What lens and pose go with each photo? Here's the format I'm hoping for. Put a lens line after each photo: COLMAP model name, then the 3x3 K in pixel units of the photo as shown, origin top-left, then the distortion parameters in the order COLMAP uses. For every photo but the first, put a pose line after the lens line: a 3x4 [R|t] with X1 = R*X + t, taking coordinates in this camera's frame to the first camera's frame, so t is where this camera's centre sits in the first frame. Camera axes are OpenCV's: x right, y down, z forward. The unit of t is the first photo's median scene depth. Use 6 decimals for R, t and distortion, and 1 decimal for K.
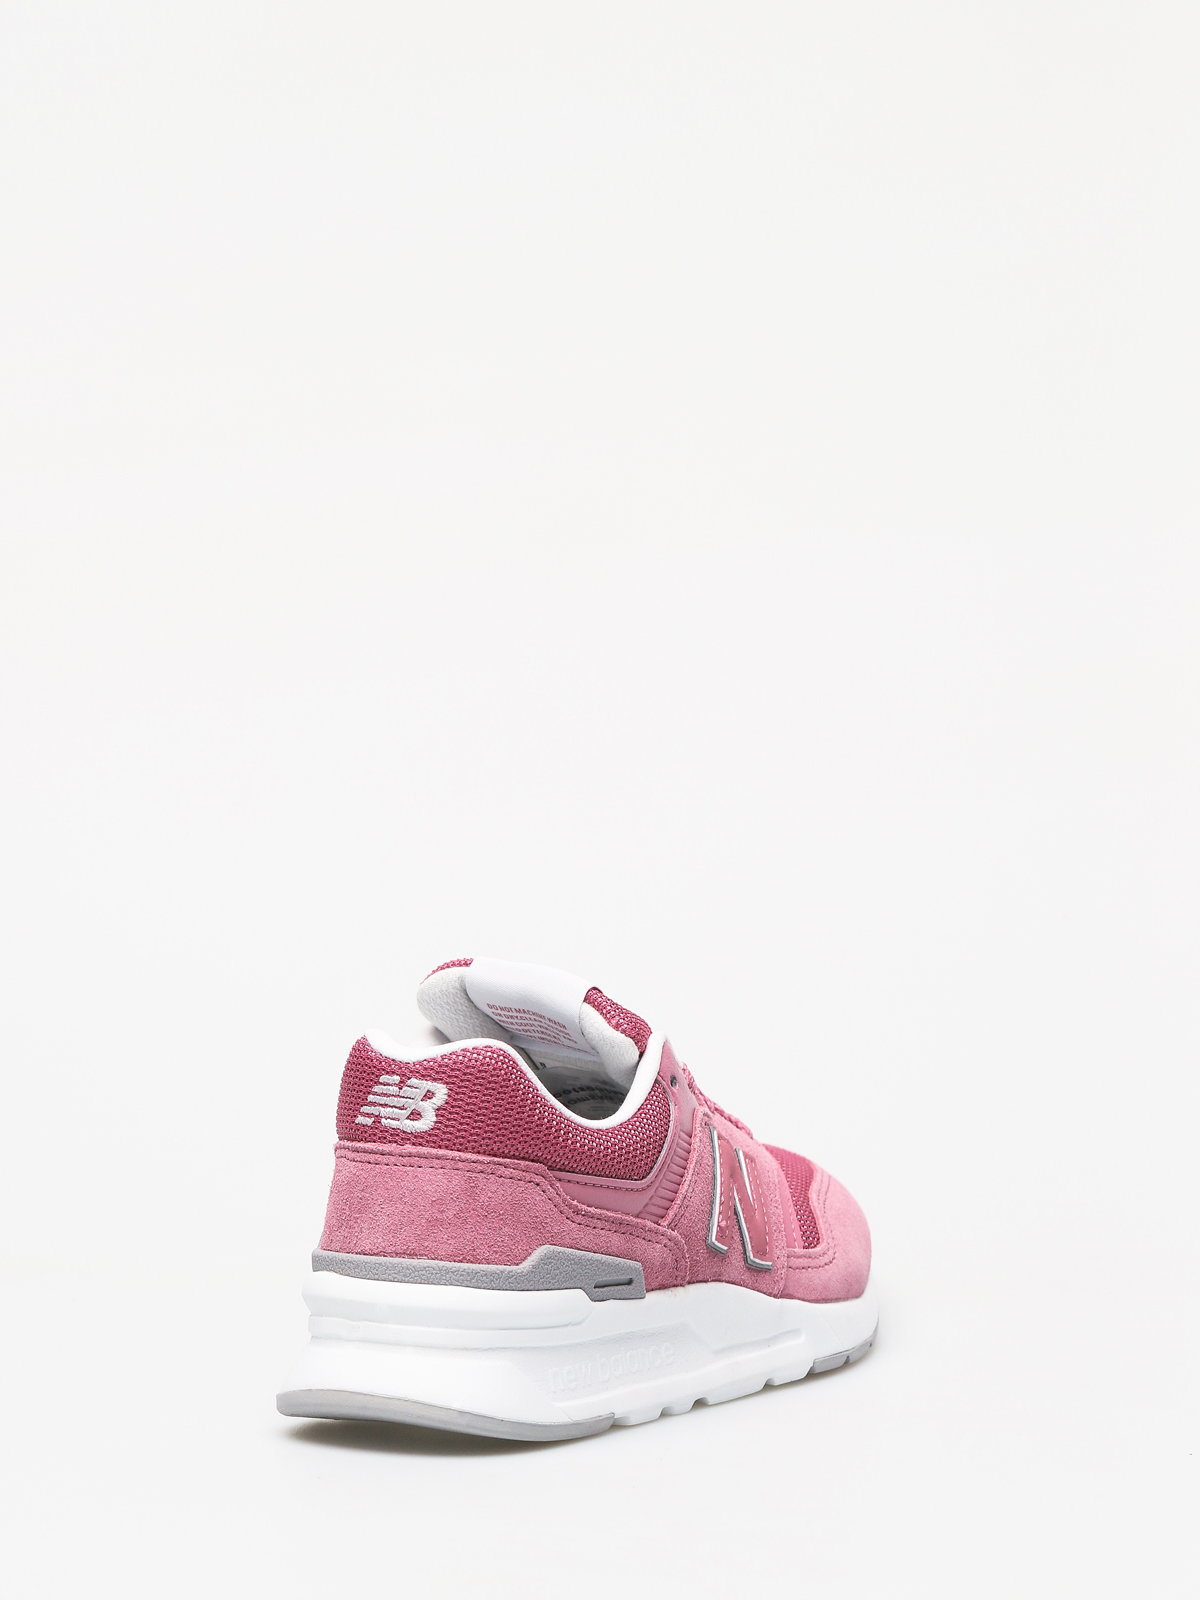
lens RADIAL K [[4498.6, 0, 600.0], [0, 4498.6, 800.0], [0, 0, 1]] dist [-0.457174, -0.294425]
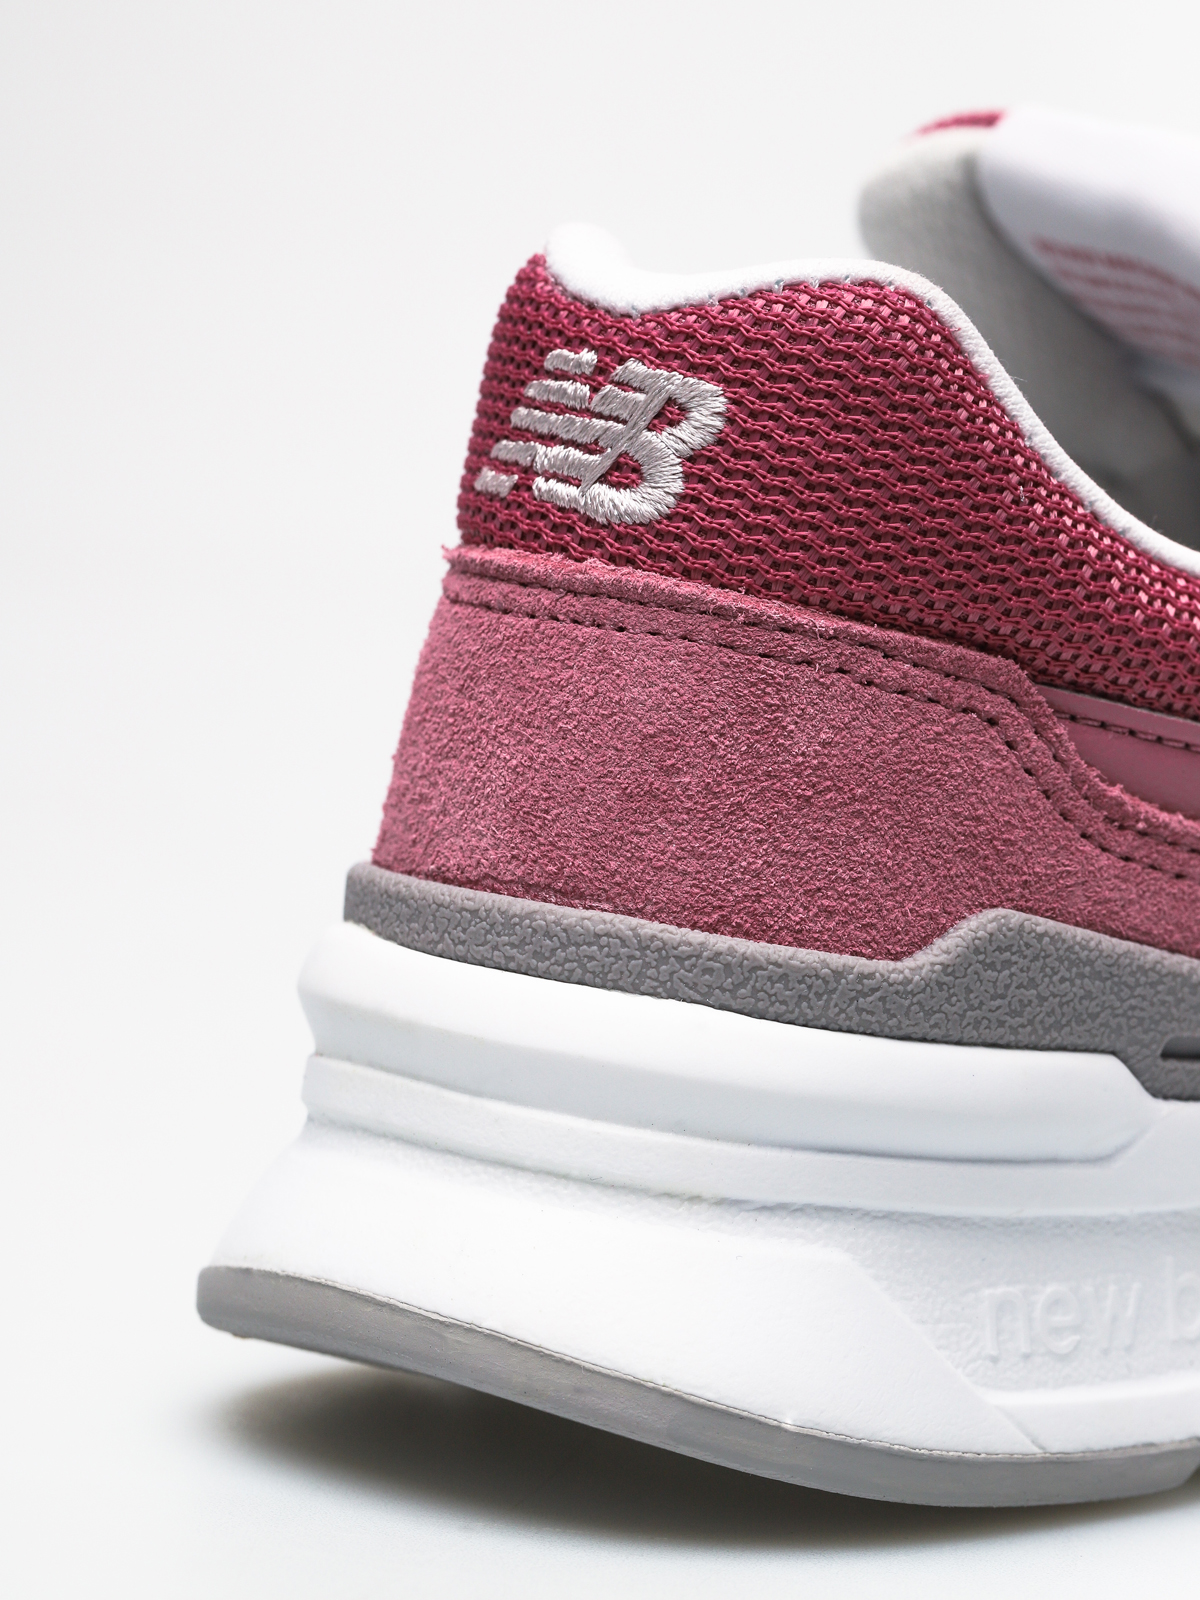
lens RADIAL K [[6286.2, 0, 600.0], [0, 6286.2, 800.0], [0, 0, 1]] dist [-0.098569, -1.409230]
pose [[0.967651, 0.095640, -0.233462, 0.066778], [-0.080322, 0.993997, 0.074283, 0.060040], [0.239165, -0.053128, 0.969524, 0.550544]]
